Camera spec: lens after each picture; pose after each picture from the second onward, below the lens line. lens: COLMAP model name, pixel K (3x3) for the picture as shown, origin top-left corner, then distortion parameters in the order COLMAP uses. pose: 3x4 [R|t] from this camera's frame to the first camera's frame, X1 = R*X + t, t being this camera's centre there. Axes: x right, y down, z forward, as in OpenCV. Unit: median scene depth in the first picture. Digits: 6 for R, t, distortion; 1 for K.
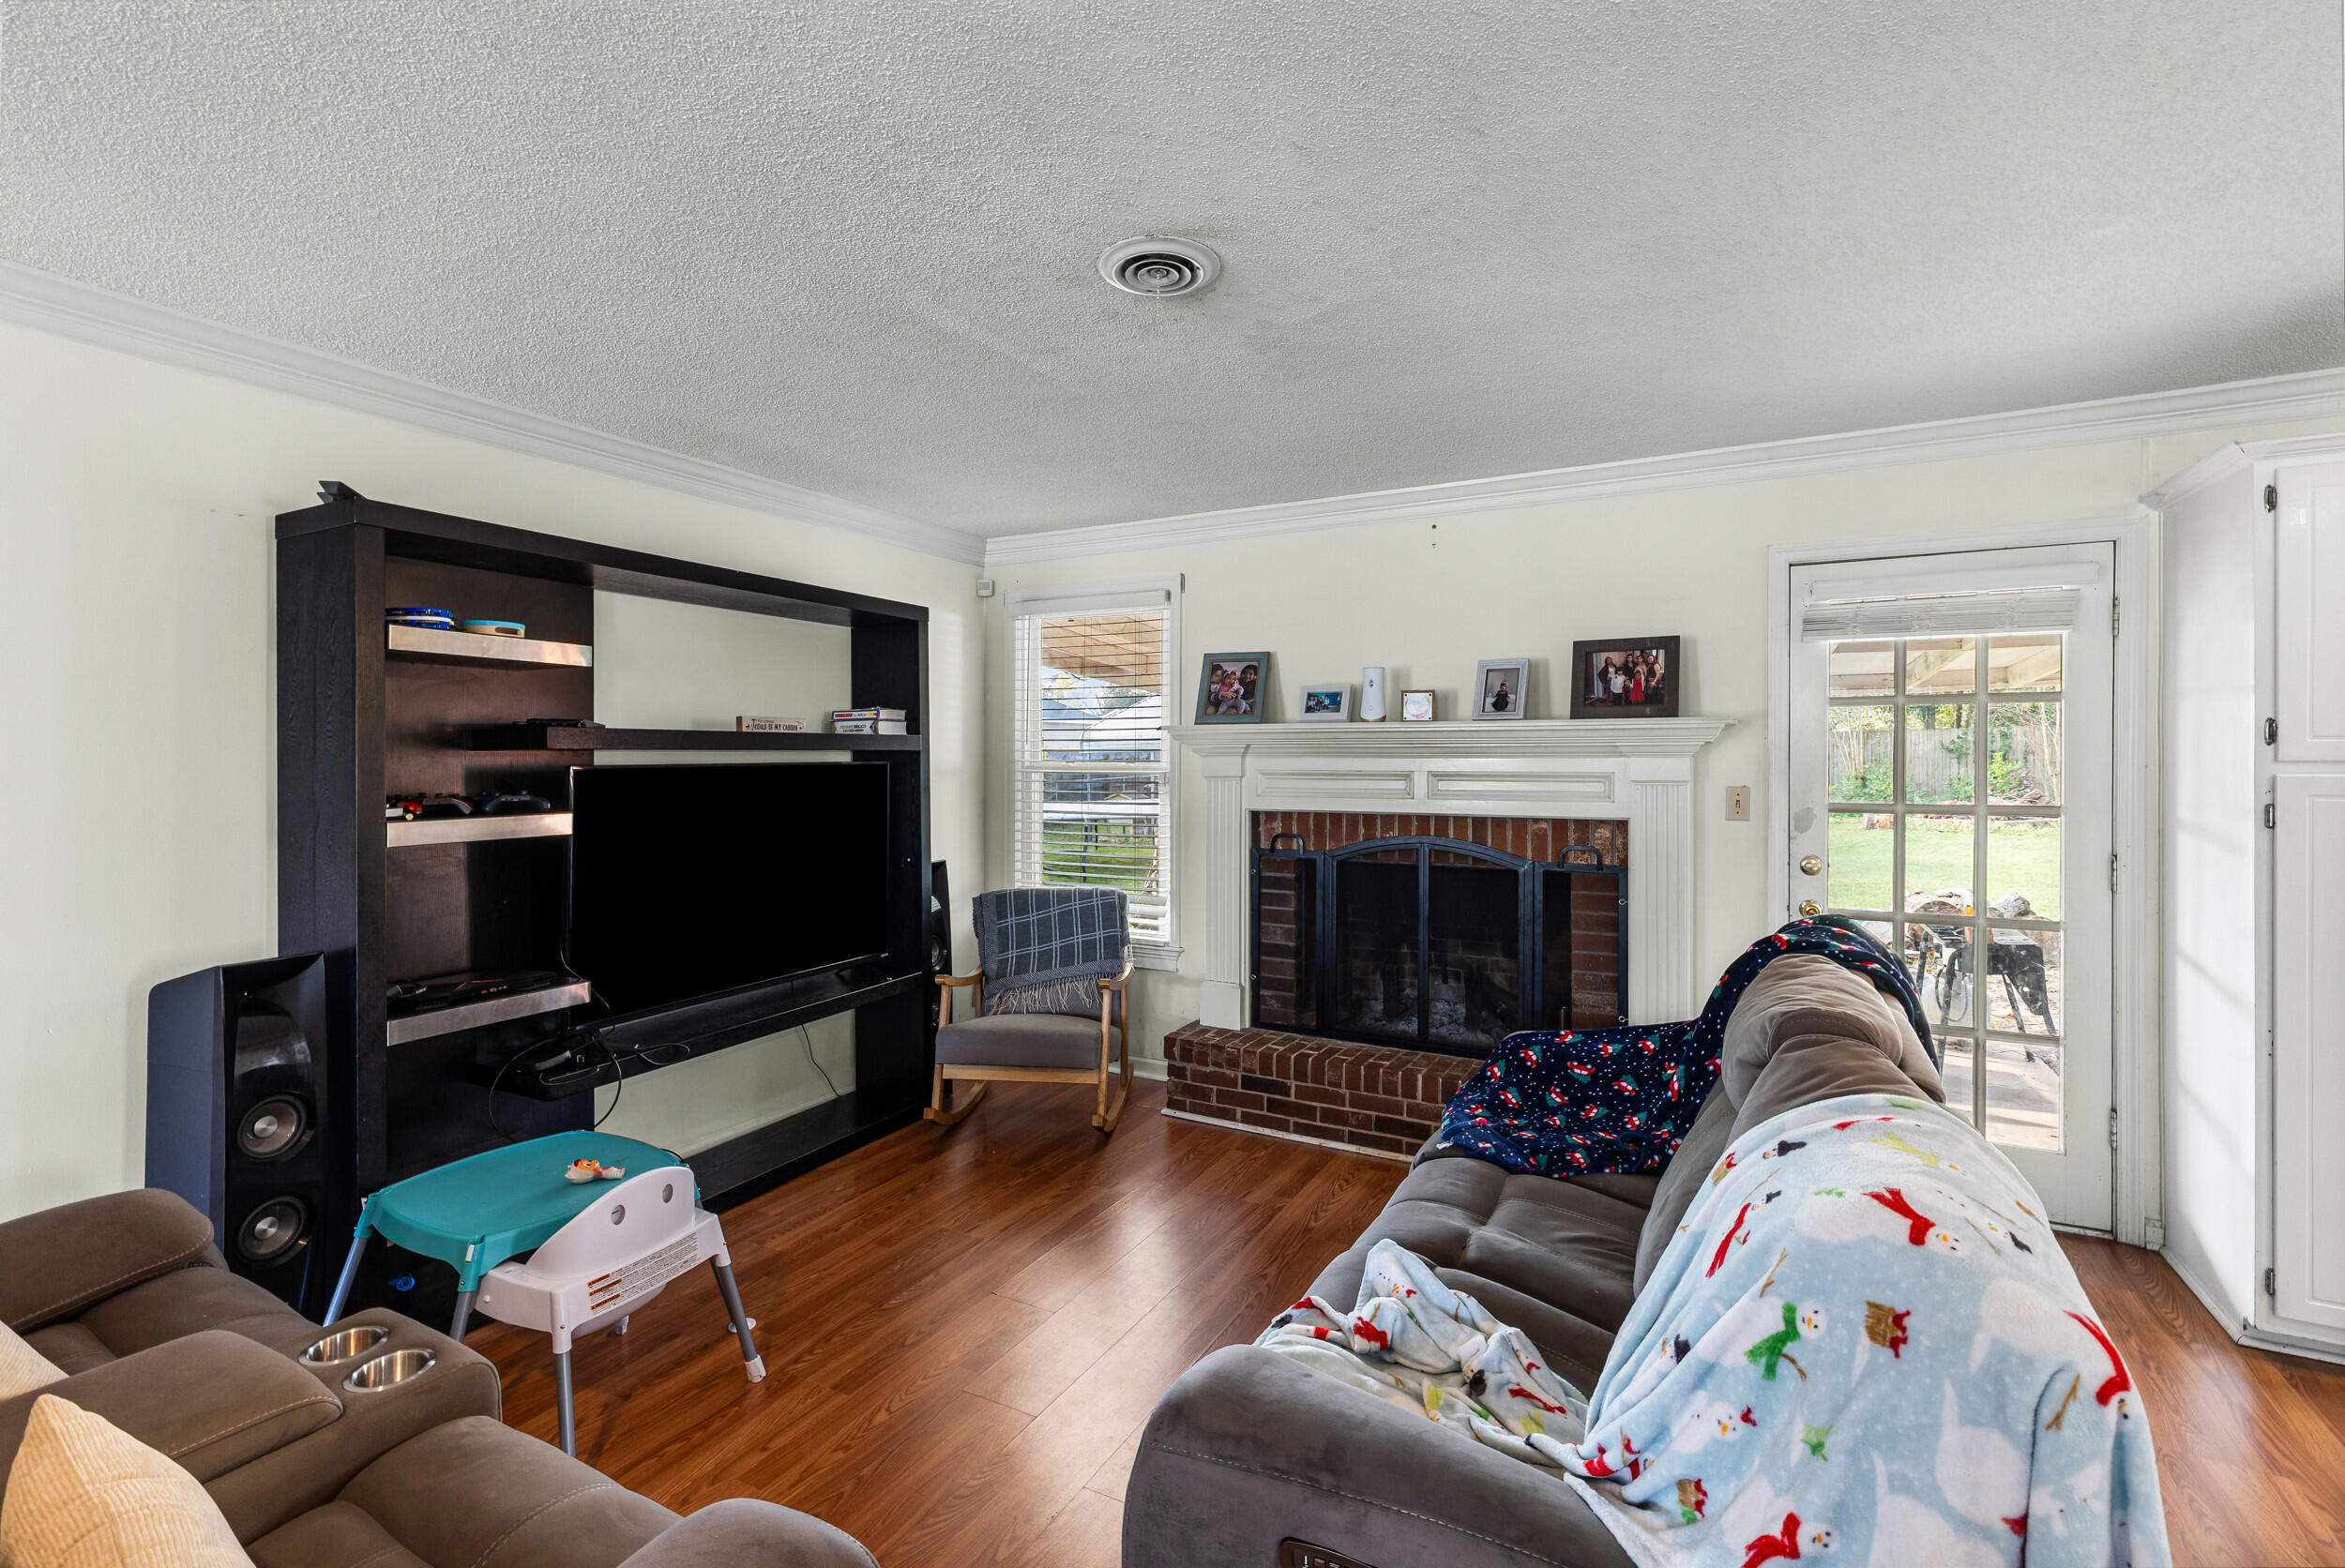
lens RADIAL K [[1053.3, 0, 1159.6], [0, 1053.3, 754.3], [0, 0, 1]] dist [0.007574, -0.000645]
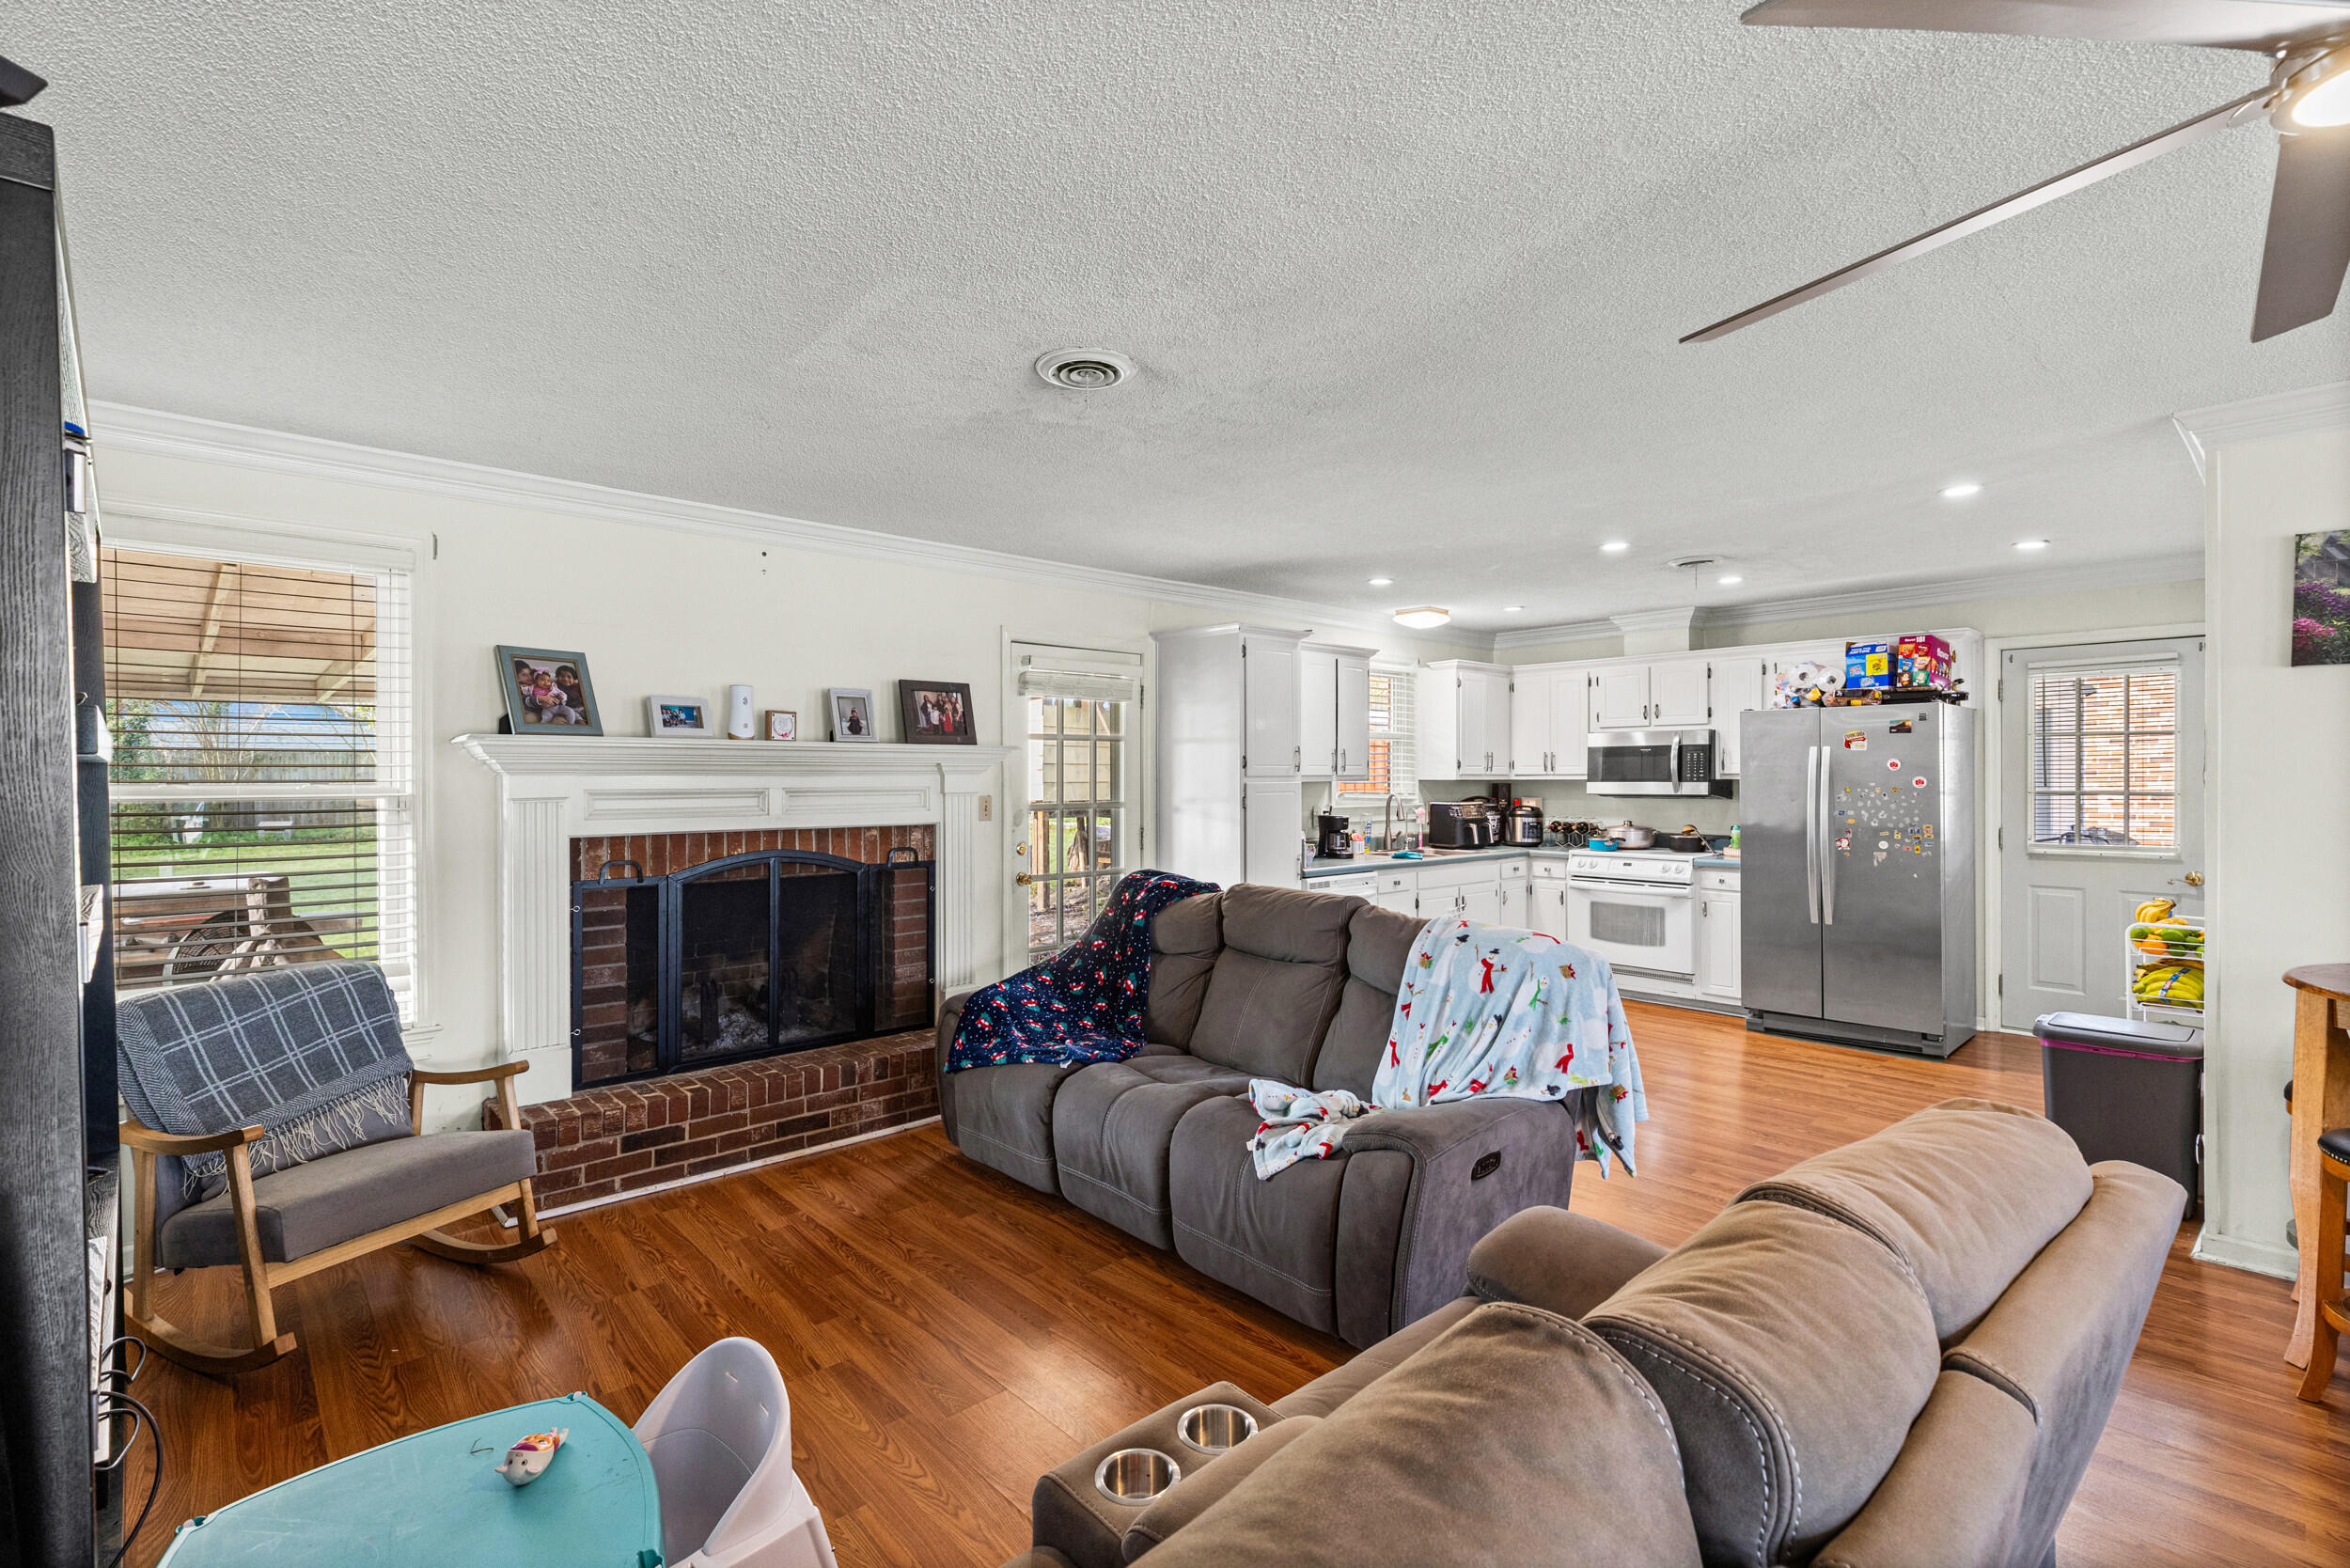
lens RADIAL K [[1055.7, 0, 1185.5], [0, 1055.7, 776.1], [0, 0, 1]] dist [0.007574, -0.000645]
pose [[0.317737, -0.001628, 0.948177, -0.615737], [-0.002301, 0.999994, 0.002488, 0.000428], [-0.948176, -0.002973, 0.317732, 0.280239]]
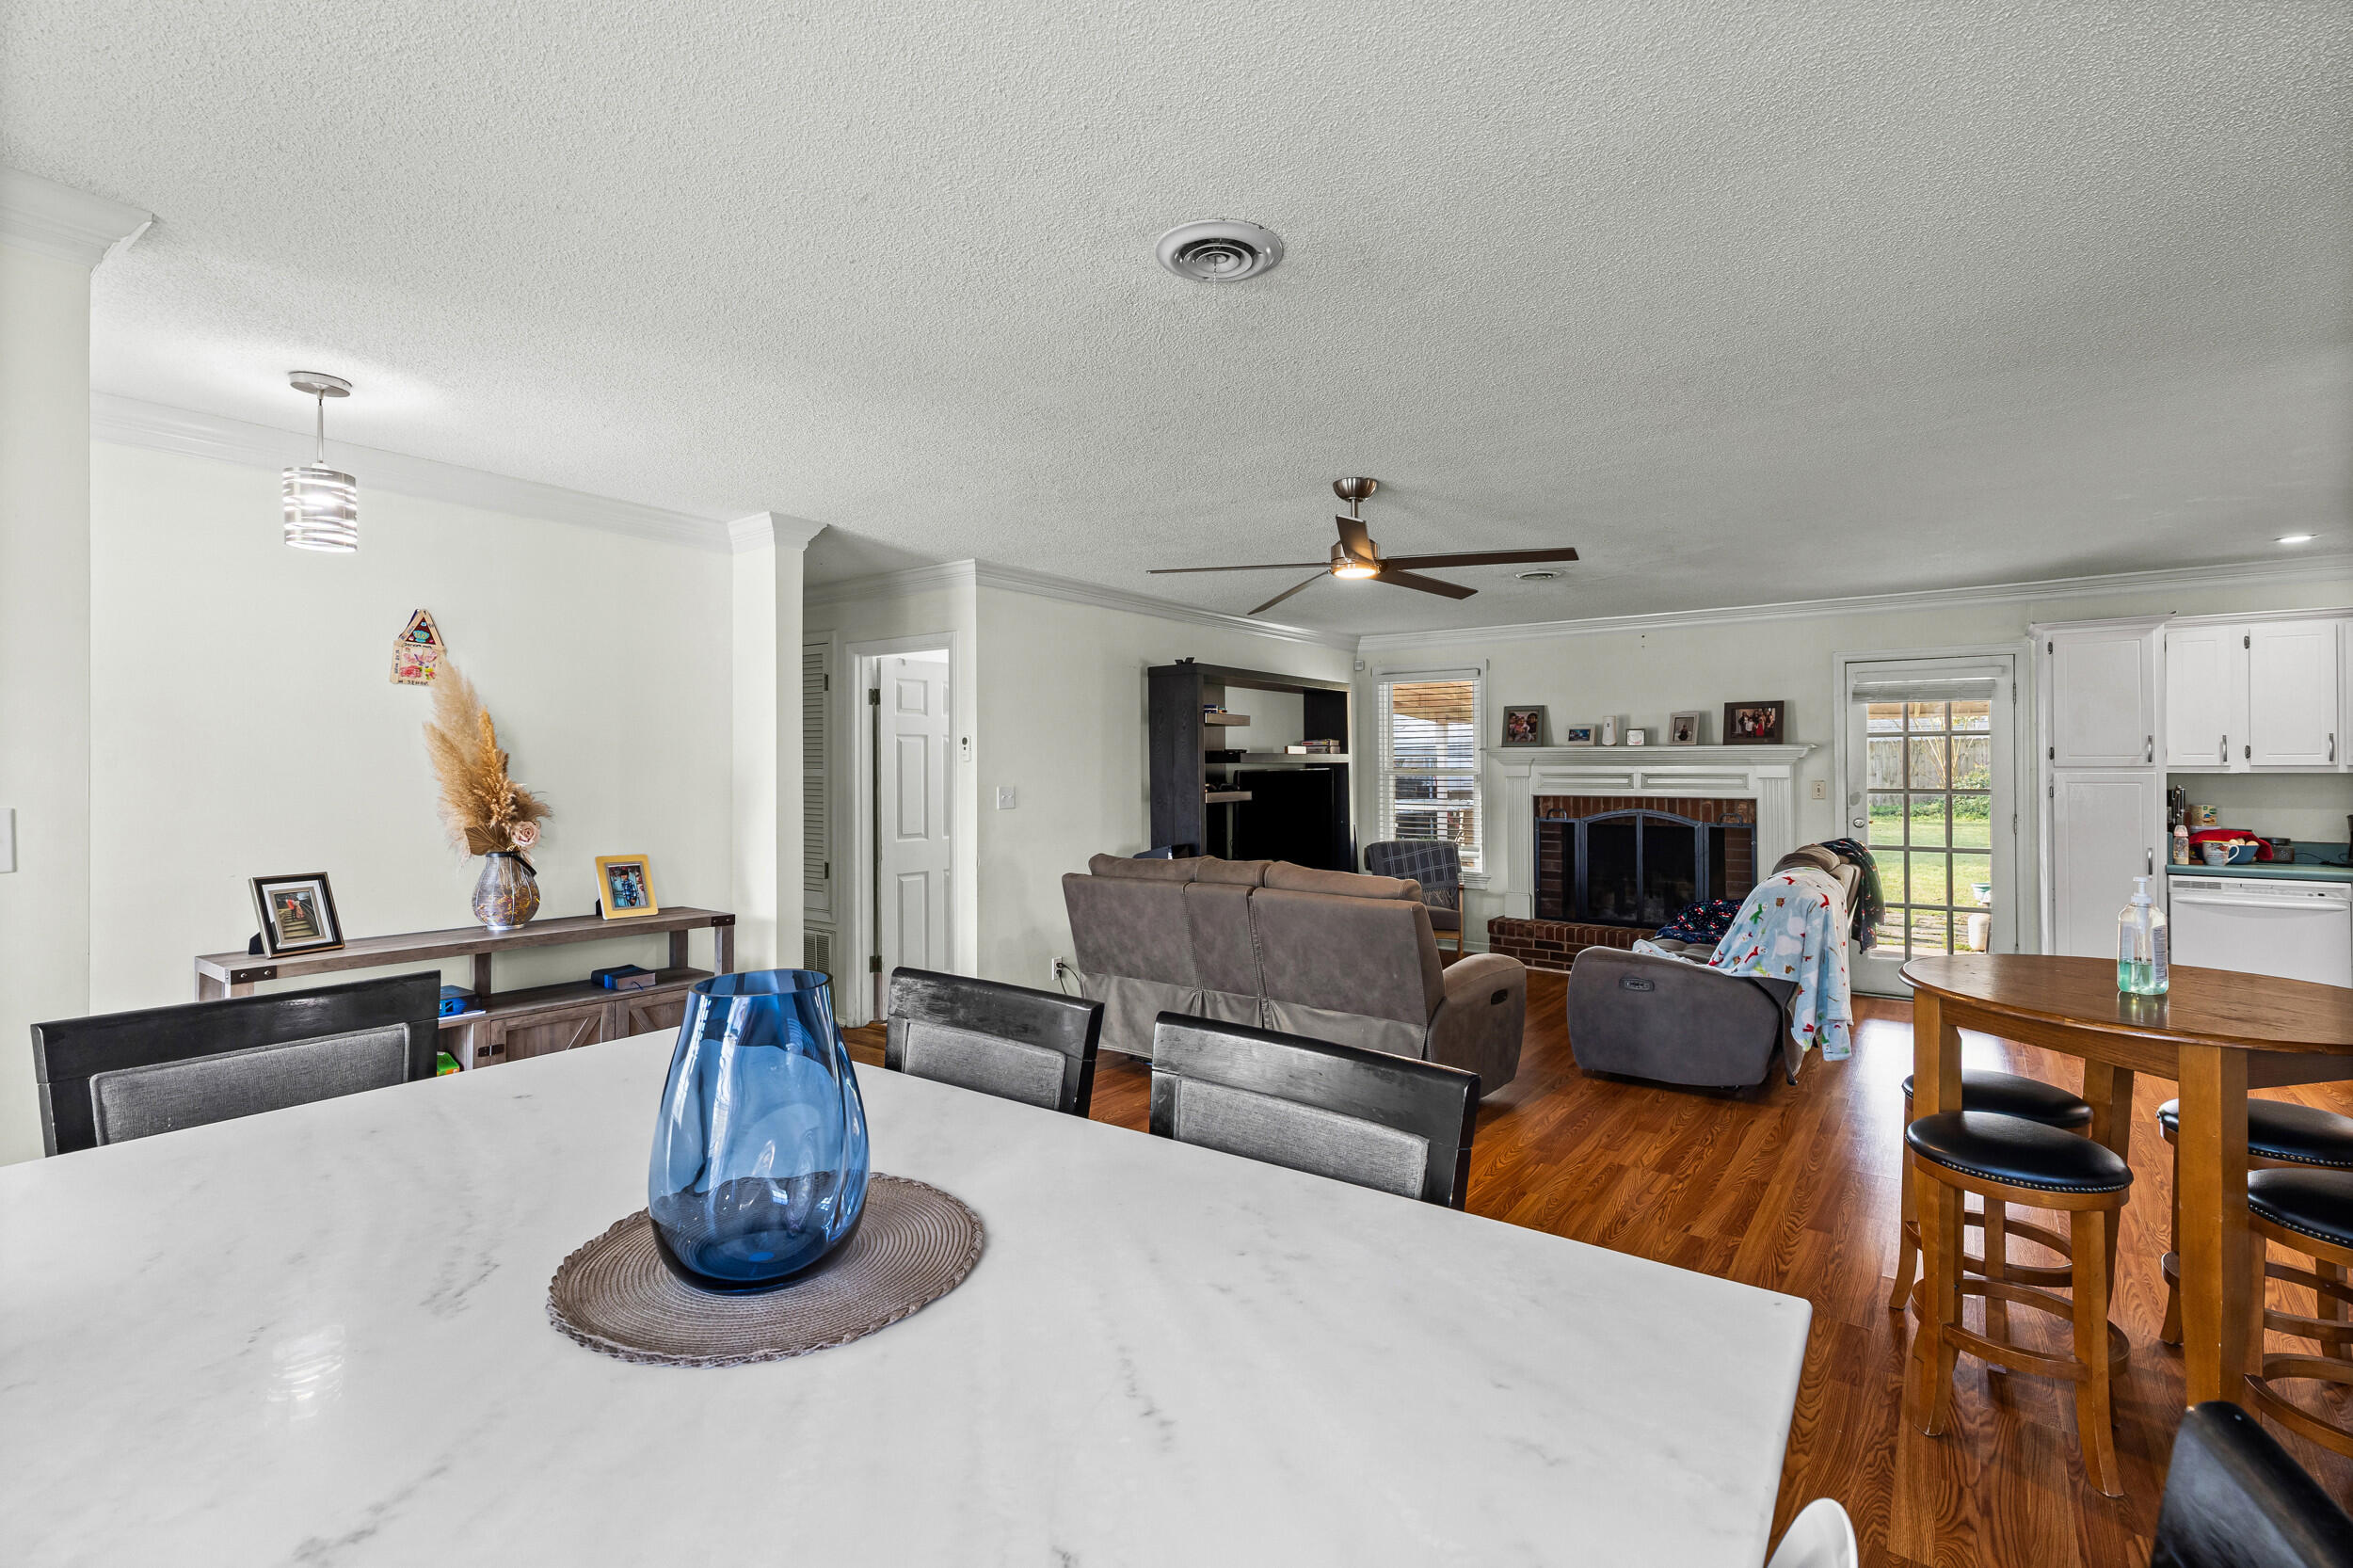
lens RADIAL K [[1057.0, 0, 1171.8], [0, 1057.0, 746.5], [0, 0, 1]] dist [0.007574, -0.000645]
pose [[0.990052, -0.004169, -0.140641, -0.287988], [0.001948, 0.999871, -0.015927, -0.002414], [0.140689, 0.015495, 0.989933, -0.913756]]
